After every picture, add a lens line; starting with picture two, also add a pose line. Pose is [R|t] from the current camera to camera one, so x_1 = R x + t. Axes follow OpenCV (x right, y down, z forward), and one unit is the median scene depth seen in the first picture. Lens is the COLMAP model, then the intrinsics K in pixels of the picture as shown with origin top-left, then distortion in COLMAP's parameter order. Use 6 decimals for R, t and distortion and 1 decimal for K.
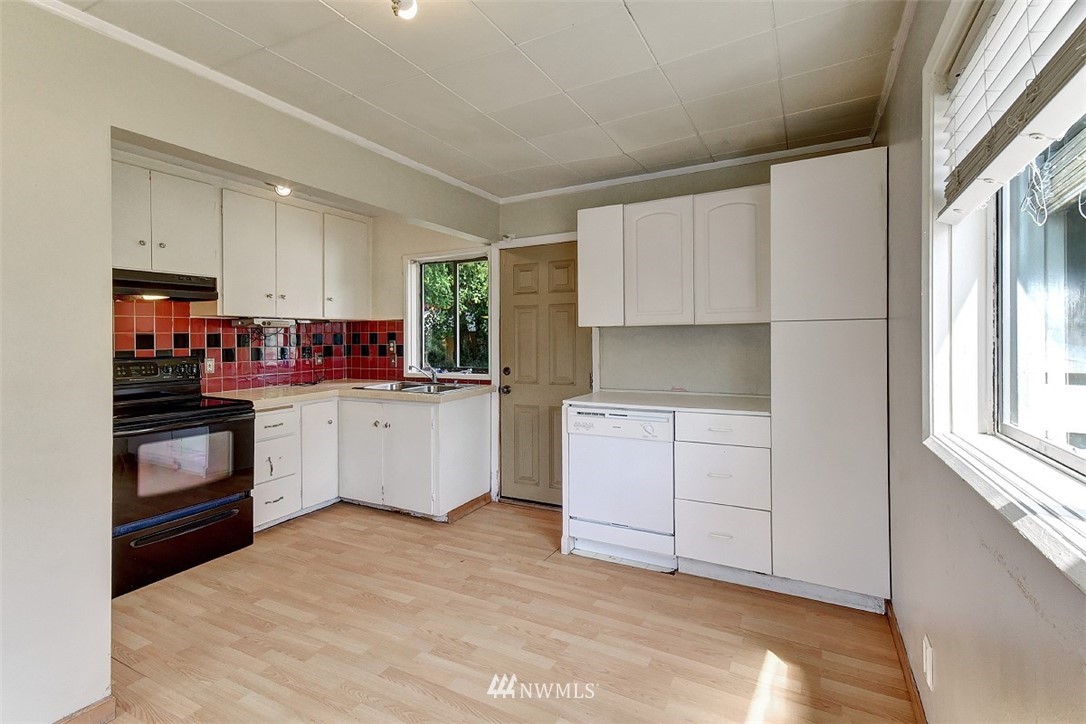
lens RADIAL K [[488.3, 0, 544.2], [0, 488.3, 331.0], [0, 0, 1]] dist [0.015990, -0.000310]
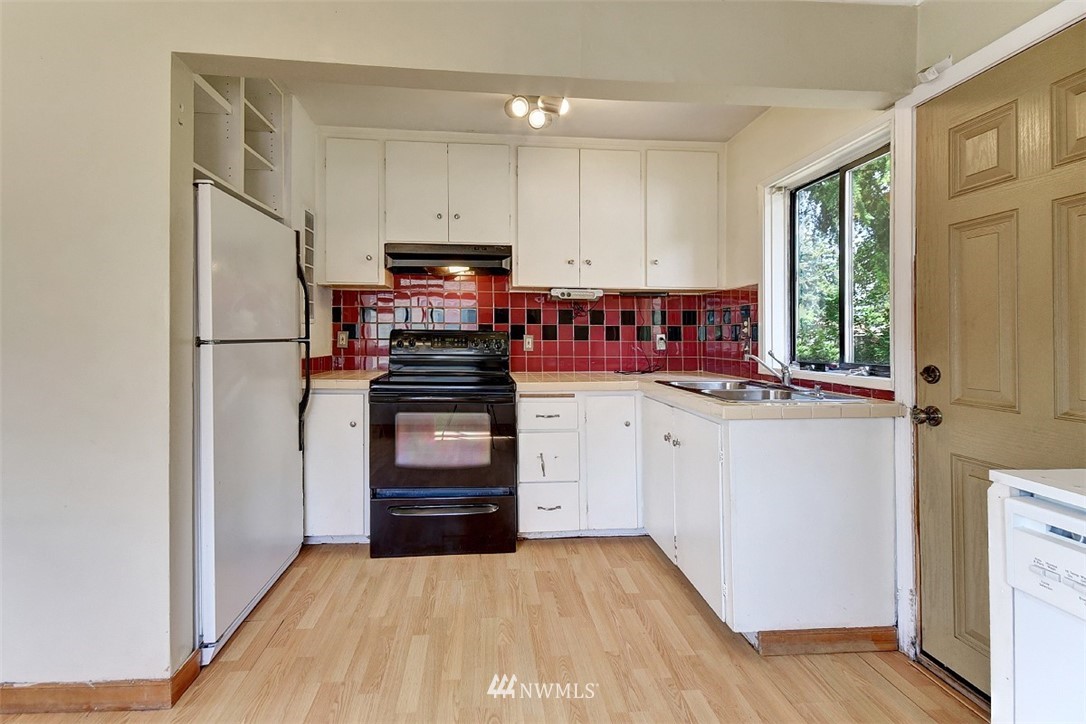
lens RADIAL K [[488.3, 0, 544.2], [0, 488.3, 331.0], [0, 0, 1]] dist [0.015990, -0.000310]
pose [[0.541339, -0.000804, -0.840804, 0.121366], [-0.000058, 1.000000, -0.000994, 0.048139], [0.840804, 0.000586, 0.541339, 0.513854]]
